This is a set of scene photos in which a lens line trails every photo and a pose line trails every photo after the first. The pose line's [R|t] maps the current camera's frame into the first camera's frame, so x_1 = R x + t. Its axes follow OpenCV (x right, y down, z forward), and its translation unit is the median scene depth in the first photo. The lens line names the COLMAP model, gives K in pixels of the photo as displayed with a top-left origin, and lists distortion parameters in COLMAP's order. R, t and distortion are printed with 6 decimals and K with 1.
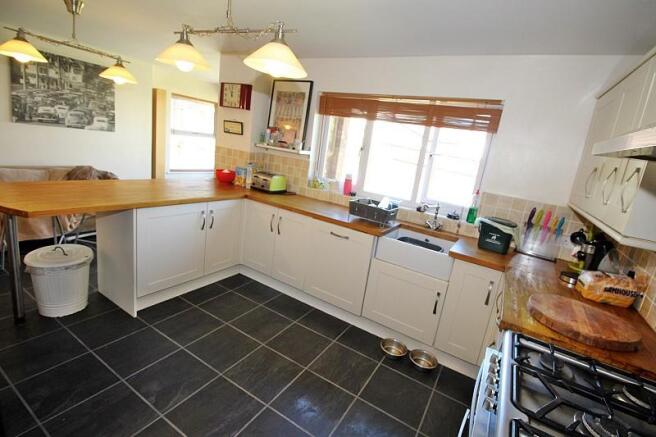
lens RADIAL K [[314.5, 0, 316.9], [0, 314.5, 213.7], [0, 0, 1]] dist [-0.017782, -0.005577]
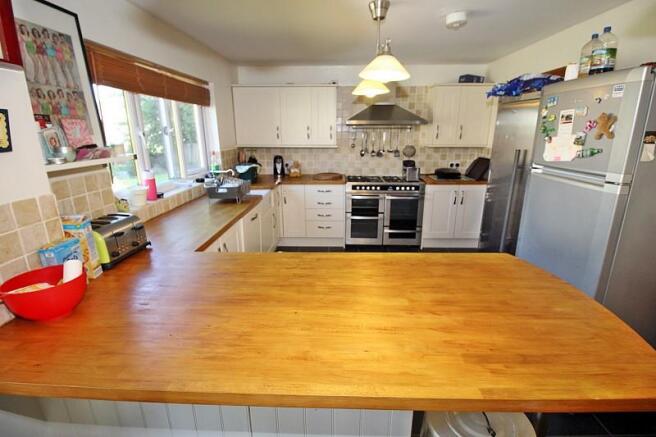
lens RADIAL K [[314.5, 0, 336.6], [0, 314.5, 218.3], [0, 0, 1]] dist [-0.017782, -0.005577]
pose [[-0.510186, -0.358389, 0.781836, -0.648574], [0.129066, 0.866847, 0.481579, -0.292791], [-0.850325, 0.346603, -0.395997, 0.860774]]
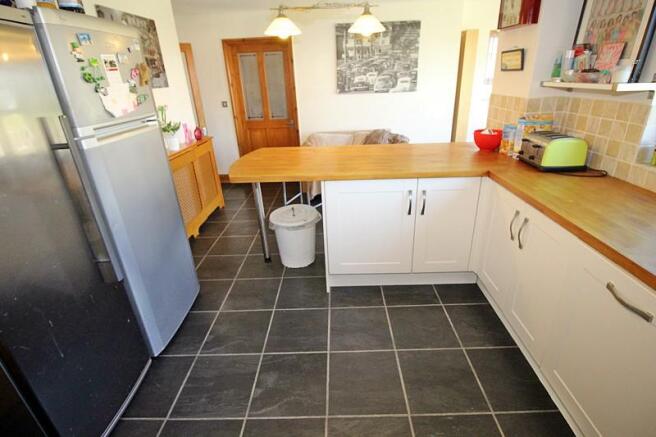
lens RADIAL K [[314.5, 0, 330.8], [0, 314.5, 215.6], [0, 0, 1]] dist [-0.017782, -0.005577]
pose [[0.512268, 0.192610, -0.836949, 0.130086], [-0.078655, 0.980953, 0.177608, -0.051536], [0.855216, -0.025153, 0.517660, 0.359421]]
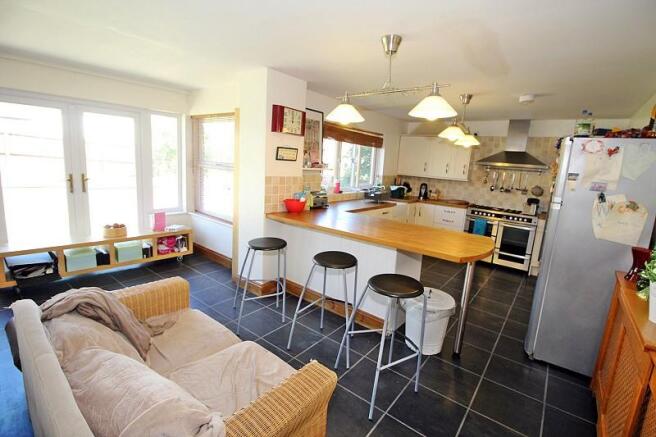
lens RADIAL K [[314.5, 0, 329.6], [0, 314.5, 217.2], [0, 0, 1]] dist [-0.017782, -0.005577]
pose [[0.101121, -0.300229, 0.948492, -1.213712], [0.175717, 0.943780, 0.280004, -0.339829], [-0.979233, 0.138352, 0.148192, 0.763578]]
